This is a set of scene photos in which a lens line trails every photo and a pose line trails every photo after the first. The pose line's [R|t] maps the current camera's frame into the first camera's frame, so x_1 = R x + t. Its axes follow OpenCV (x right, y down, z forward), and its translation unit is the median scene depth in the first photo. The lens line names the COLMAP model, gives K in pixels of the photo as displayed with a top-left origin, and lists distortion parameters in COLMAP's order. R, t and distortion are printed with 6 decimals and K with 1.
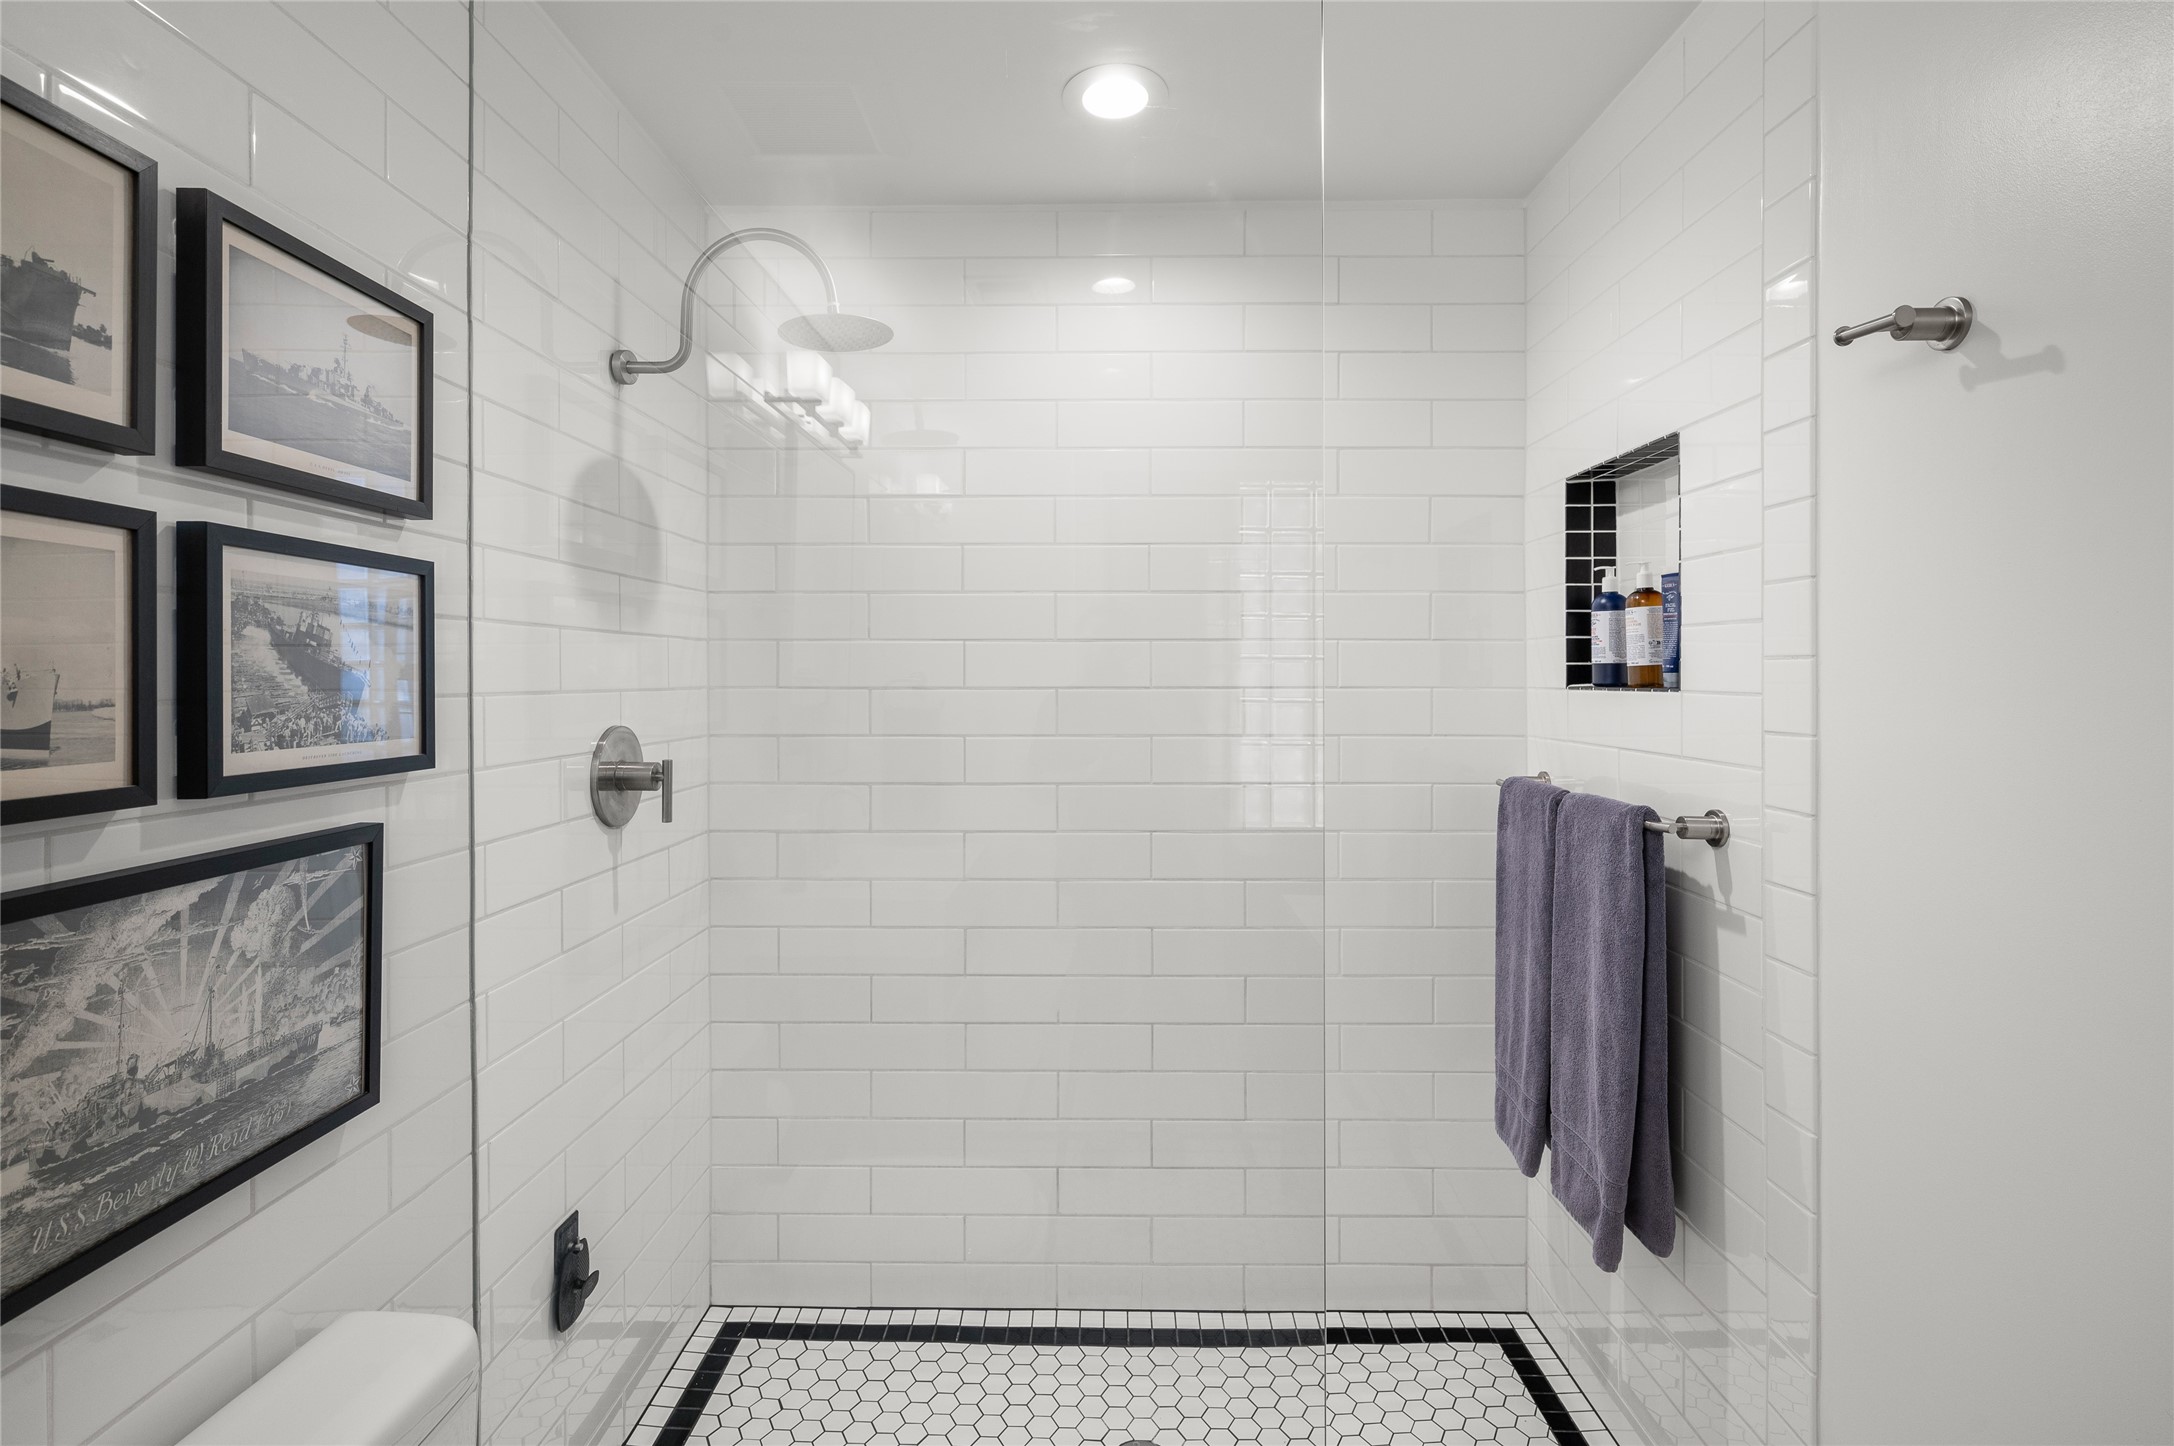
lens RADIAL K [[1042.2, 0, 1088.7], [0, 1042.2, 682.9], [0, 0, 1]] dist [-0.001784, 0.000613]
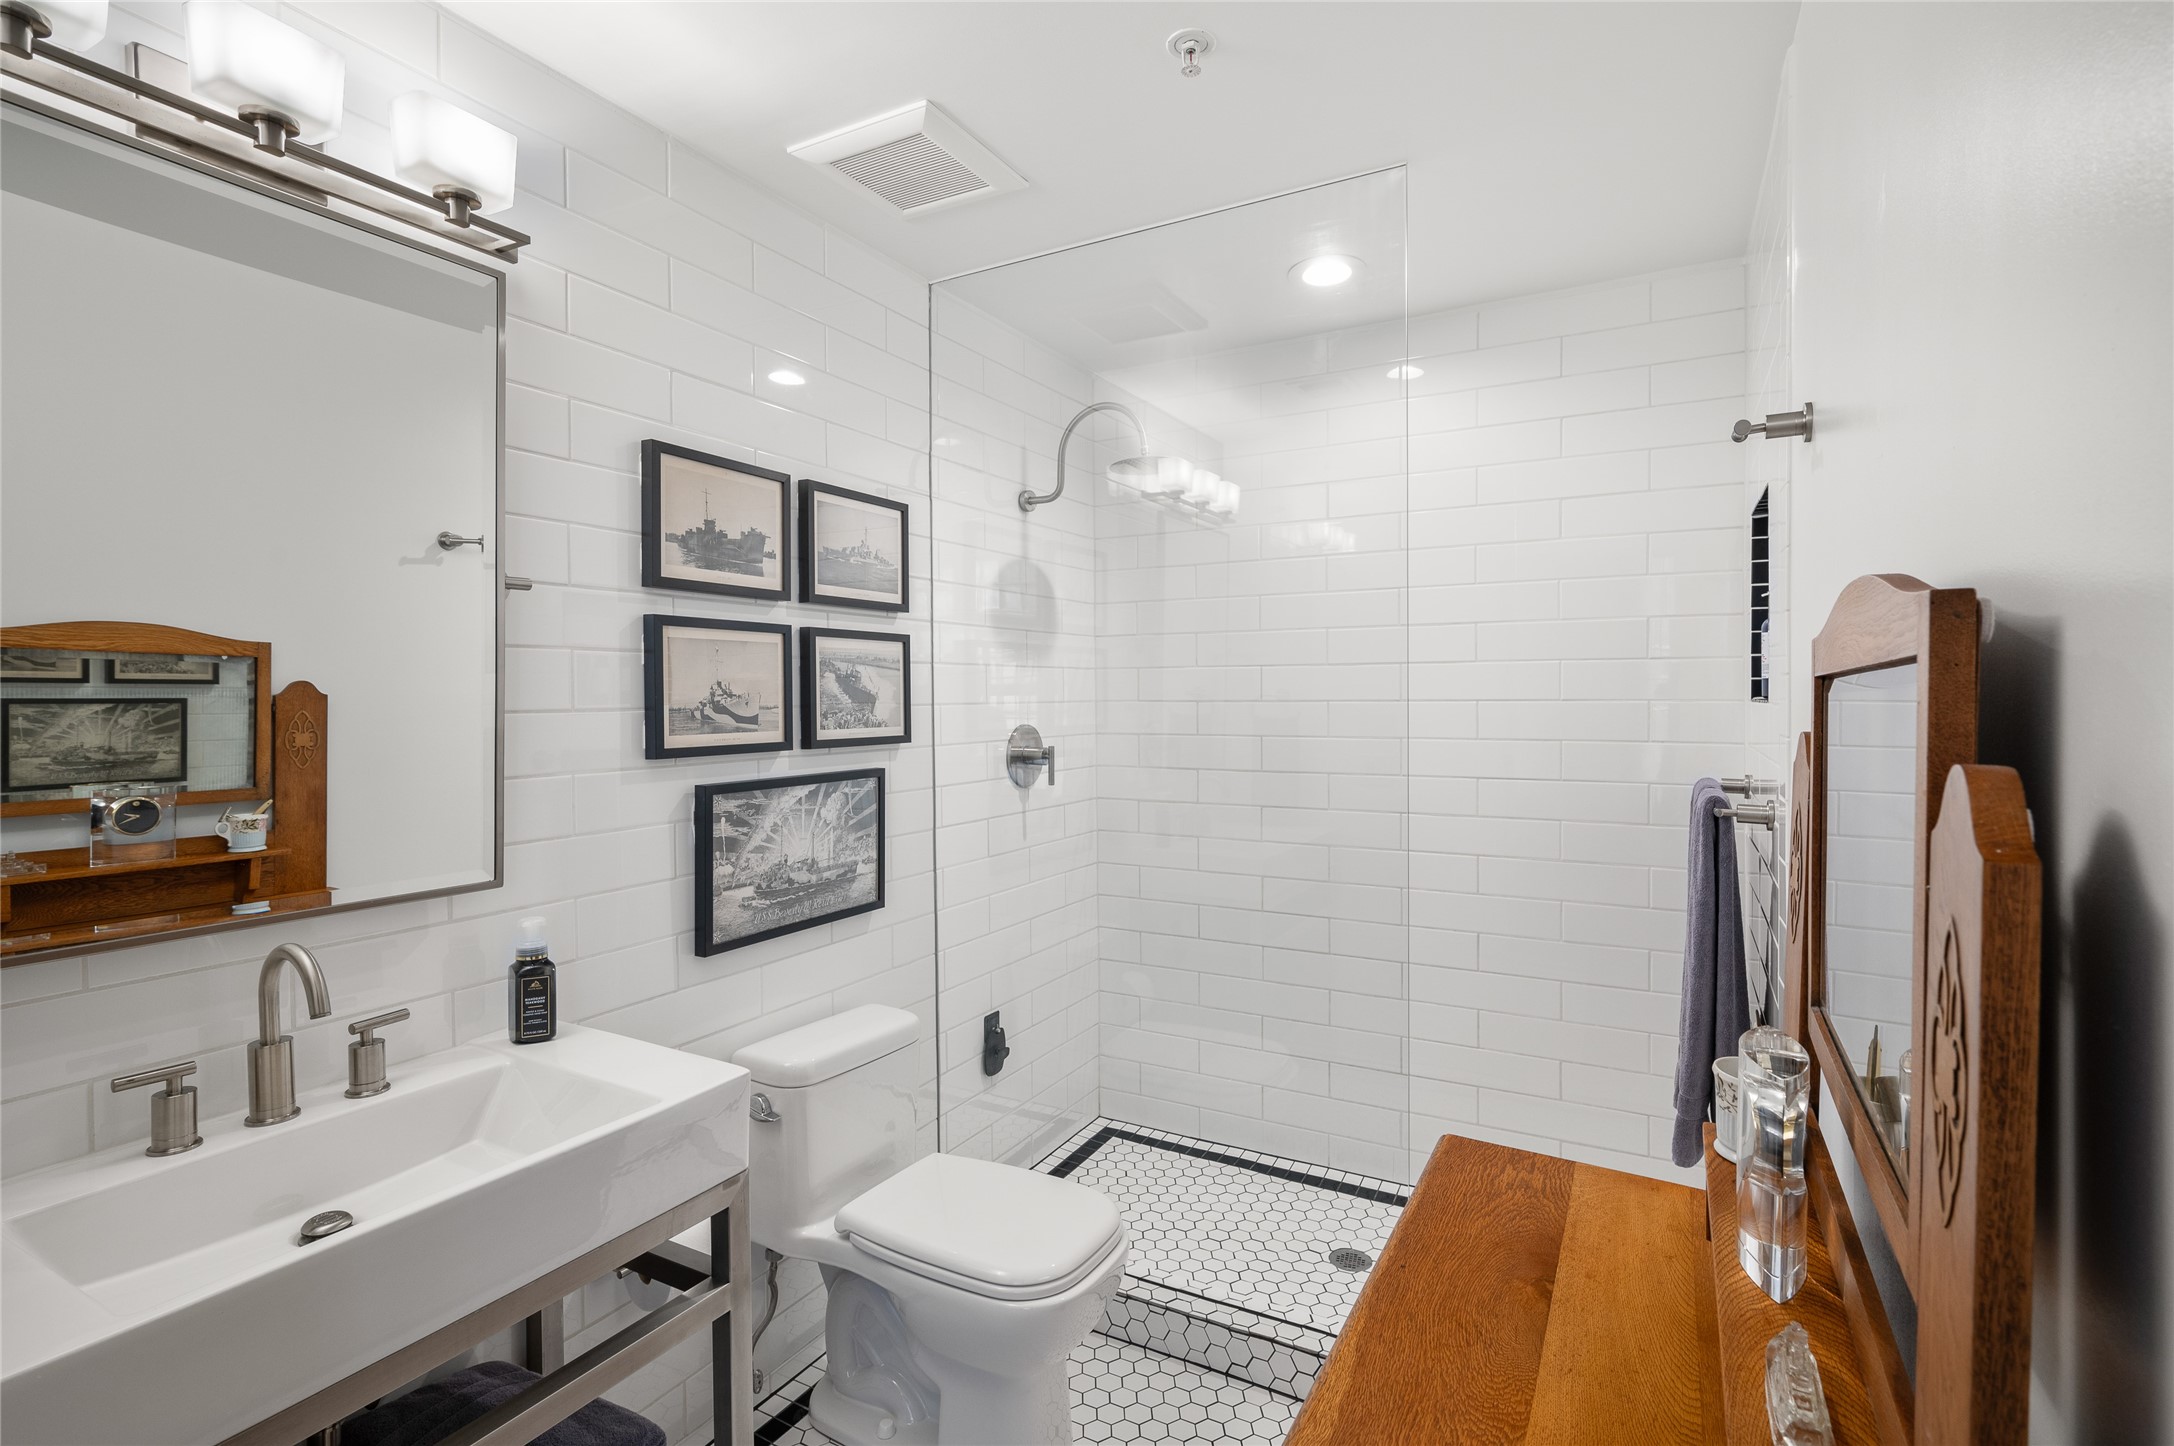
lens RADIAL K [[1041.4, 0, 1087.0], [0, 1041.4, 723.0], [0, 0, 1]] dist [-0.000107, 0.000097]
pose [[0.876725, 0.008264, -0.480922, 0.662715], [0.003156, 0.999732, 0.022931, 0.003521], [0.480982, -0.021622, 0.876464, -0.599852]]
